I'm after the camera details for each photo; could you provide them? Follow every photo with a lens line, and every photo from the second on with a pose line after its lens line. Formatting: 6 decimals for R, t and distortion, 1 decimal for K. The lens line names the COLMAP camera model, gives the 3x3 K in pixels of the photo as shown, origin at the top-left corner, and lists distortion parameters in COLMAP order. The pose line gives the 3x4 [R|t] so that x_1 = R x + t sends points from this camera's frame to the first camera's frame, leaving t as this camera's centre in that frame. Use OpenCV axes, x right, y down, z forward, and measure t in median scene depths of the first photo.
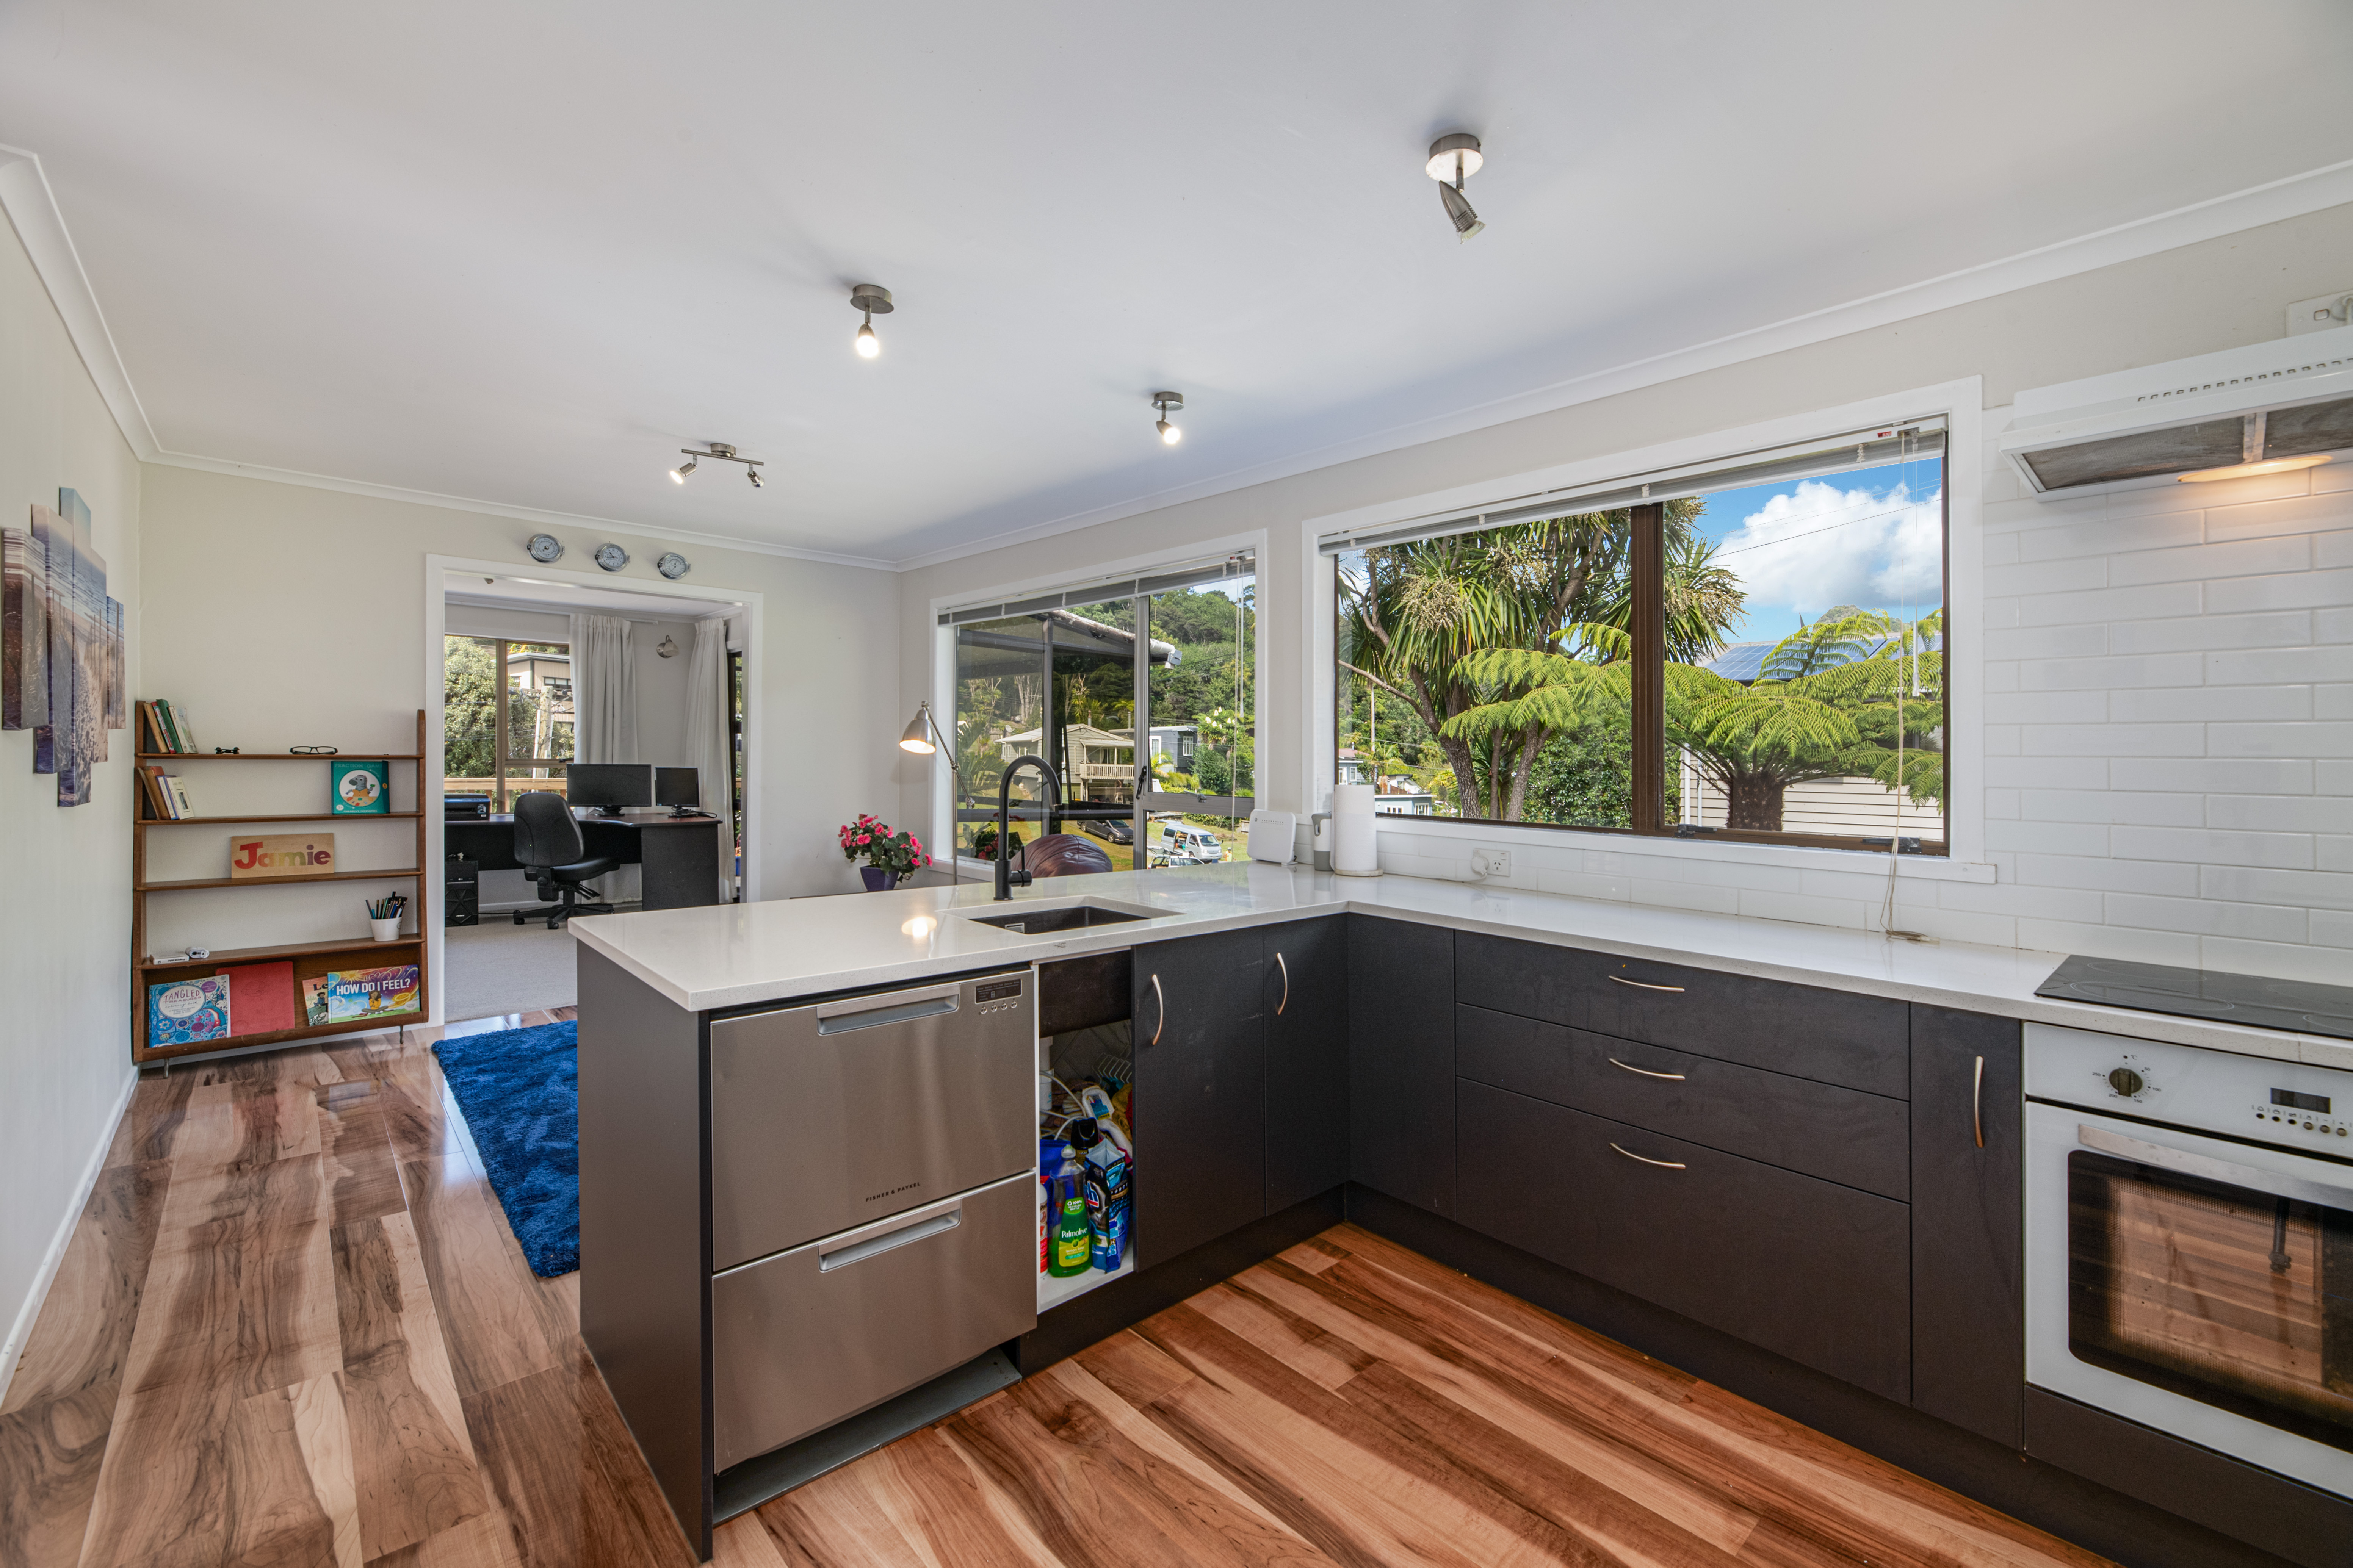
lens RADIAL K [[962.8, 0, 1176.5], [0, 962.8, 784.0], [0, 0, 1]] dist [-0.001384, -0.000277]
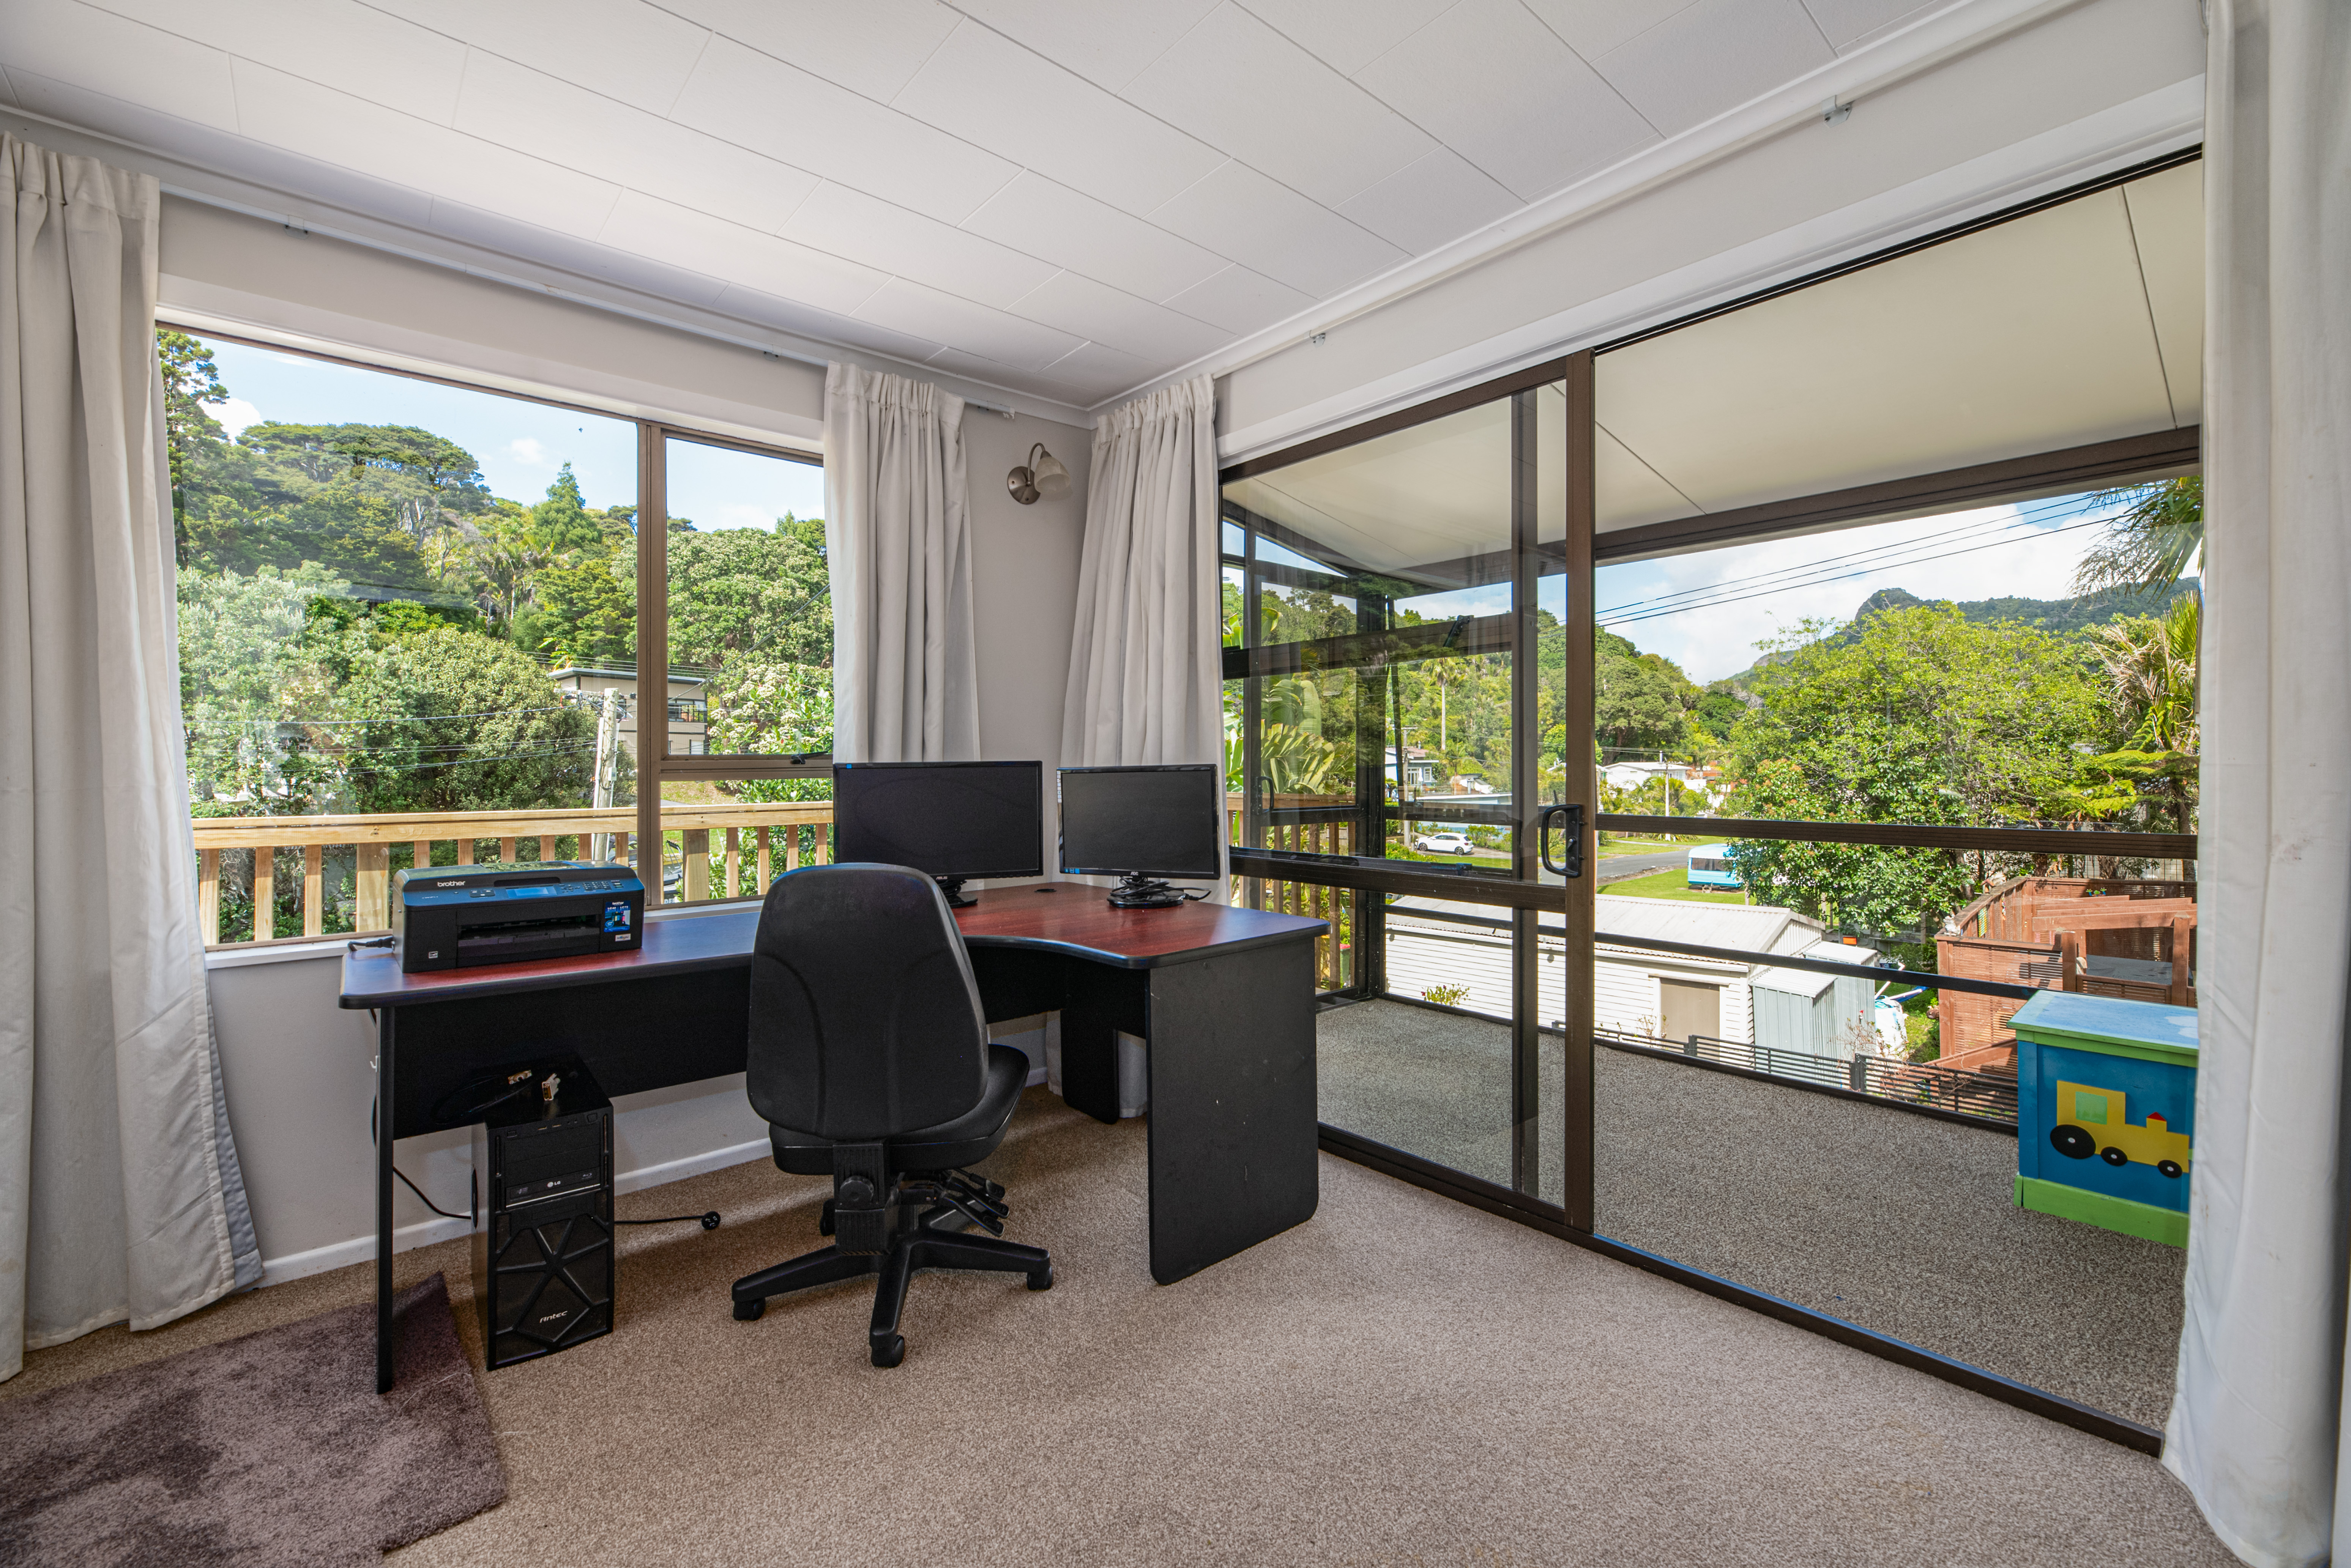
lens RADIAL K [[959.4, 0, 1175.6], [0, 959.4, 774.1], [0, 0, 1]] dist [0.000075, 0.000125]
pose [[0.999260, -0.026728, -0.027648, -1.088445], [0.026260, 0.999508, -0.017181, -0.017075], [0.028094, 0.016442, 0.999470, 1.418501]]
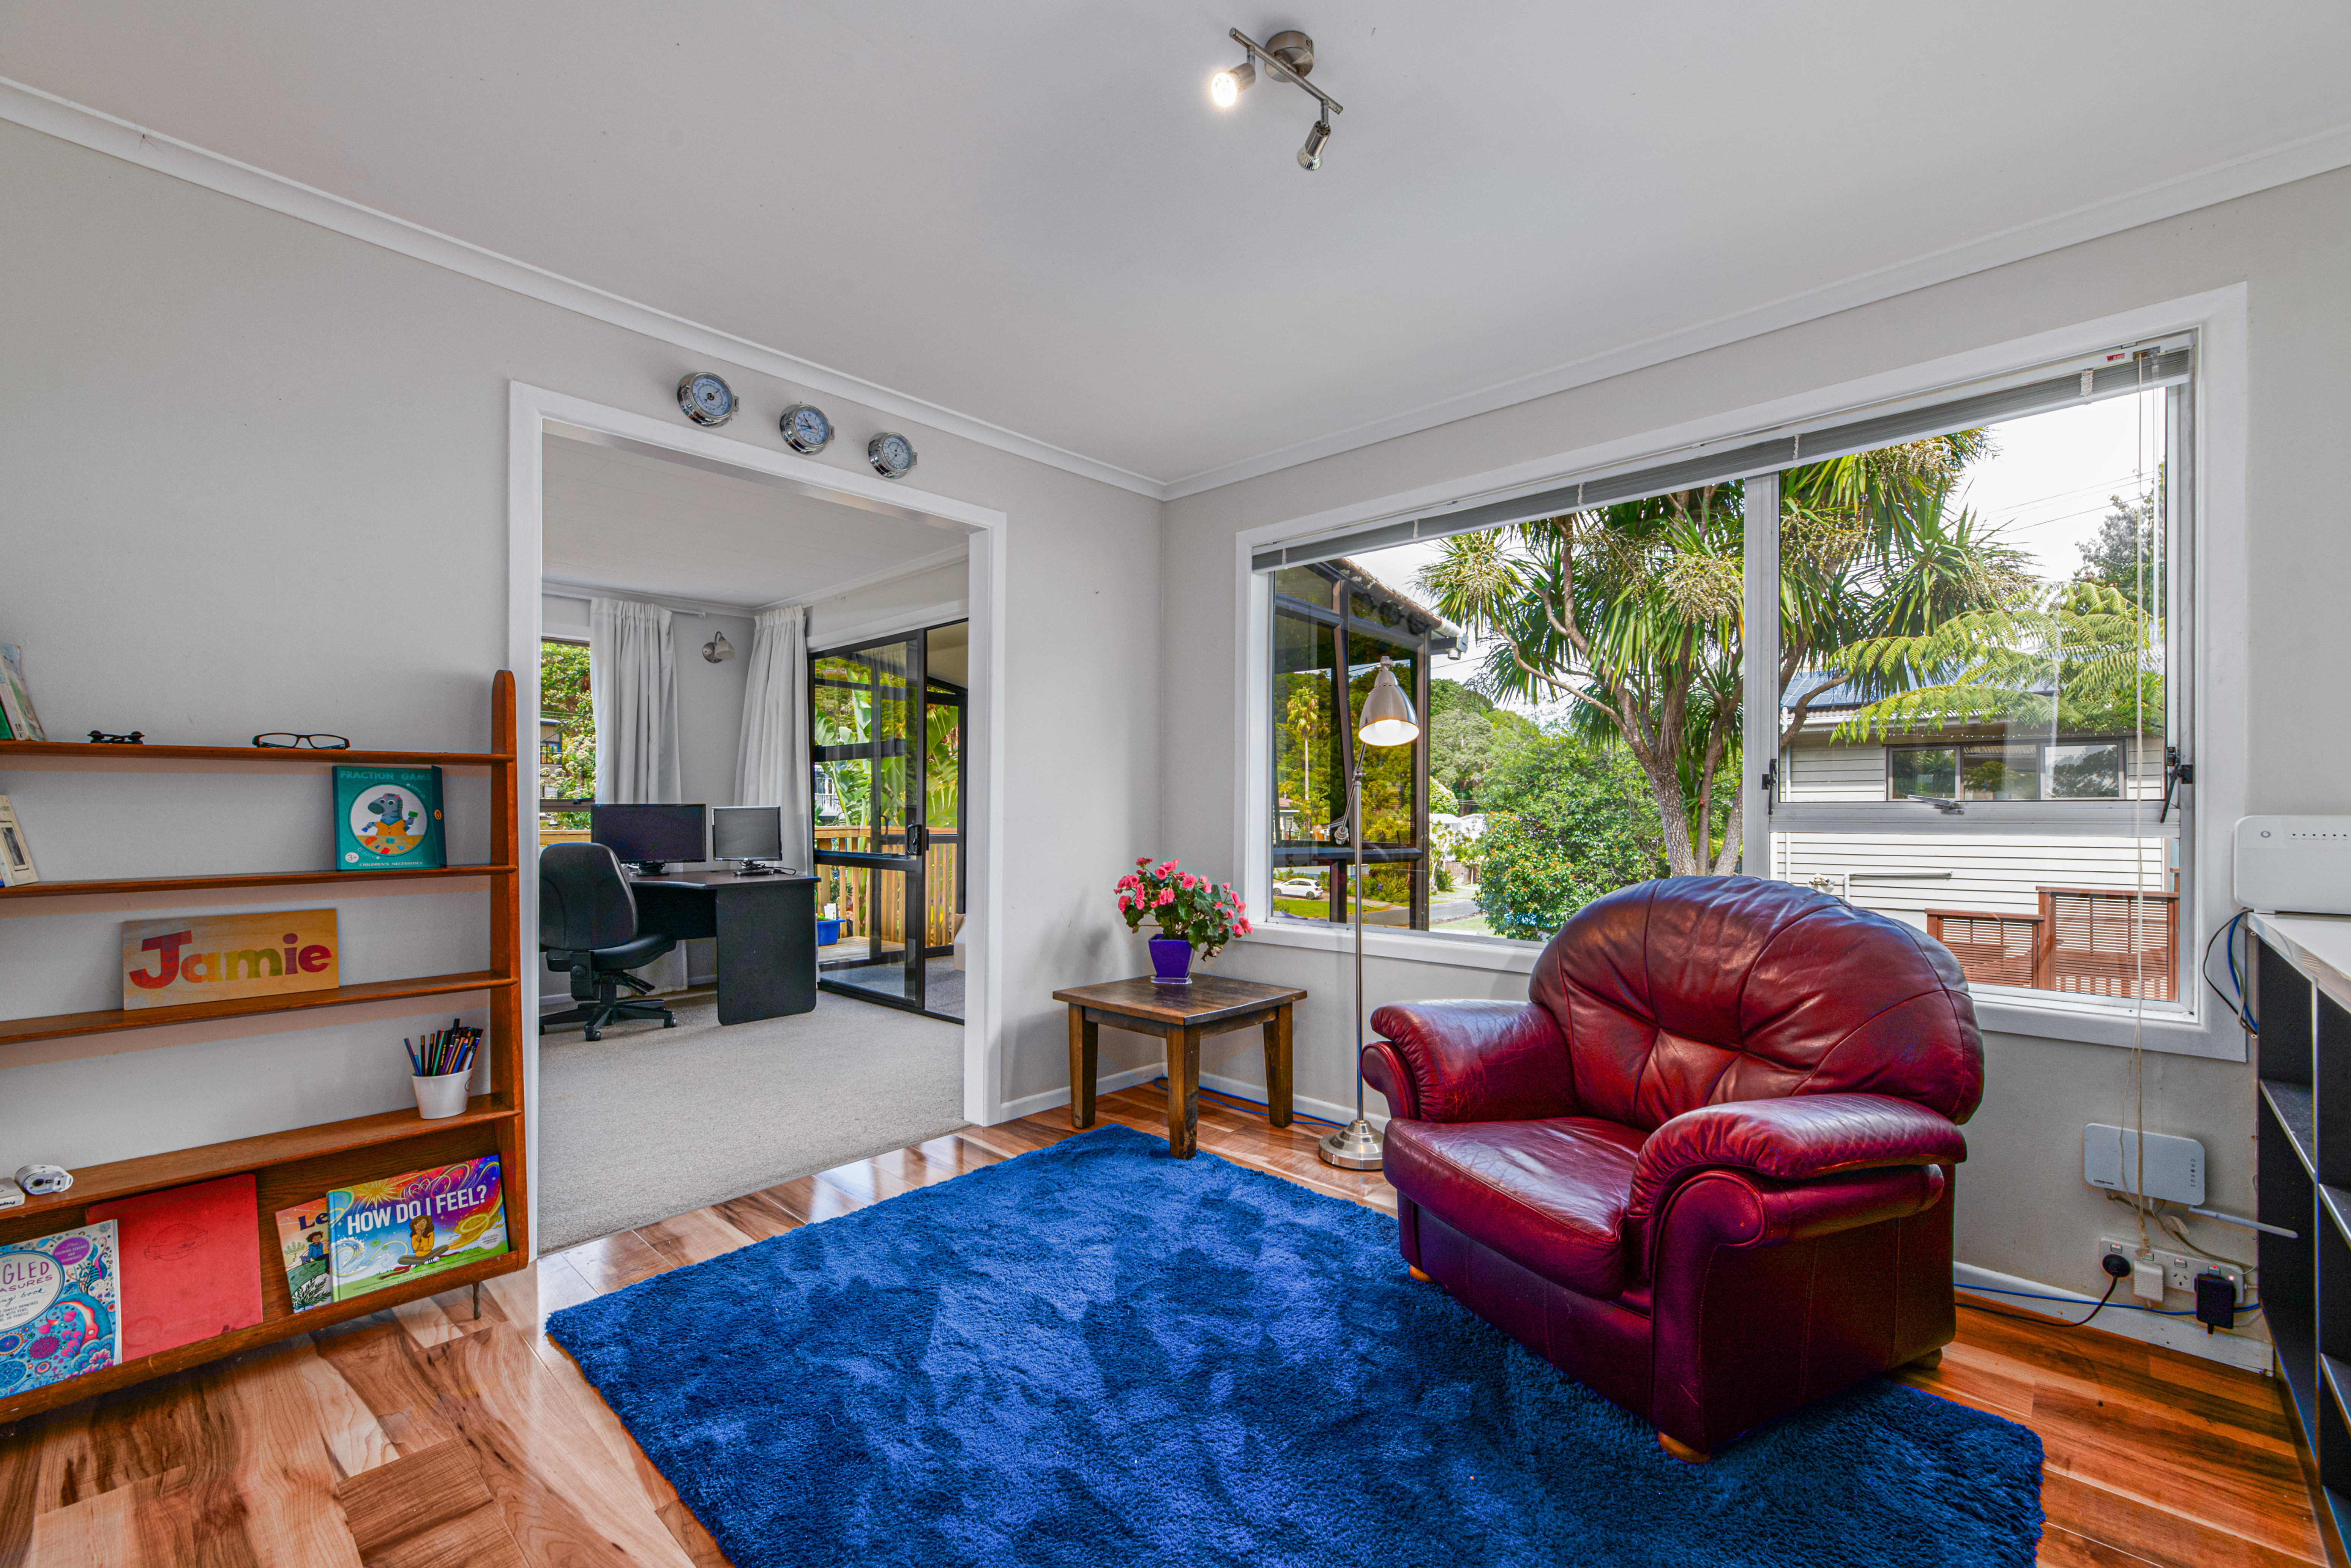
lens RADIAL K [[968.2, 0, 1169.3], [0, 968.2, 816.0], [0, 0, 1]] dist [0.002728, -0.000099]
pose [[0.996864, -0.019349, 0.076729, -0.562958], [0.021072, 0.999542, -0.021710, 0.026870], [-0.076274, 0.023258, 0.996816, 0.537958]]
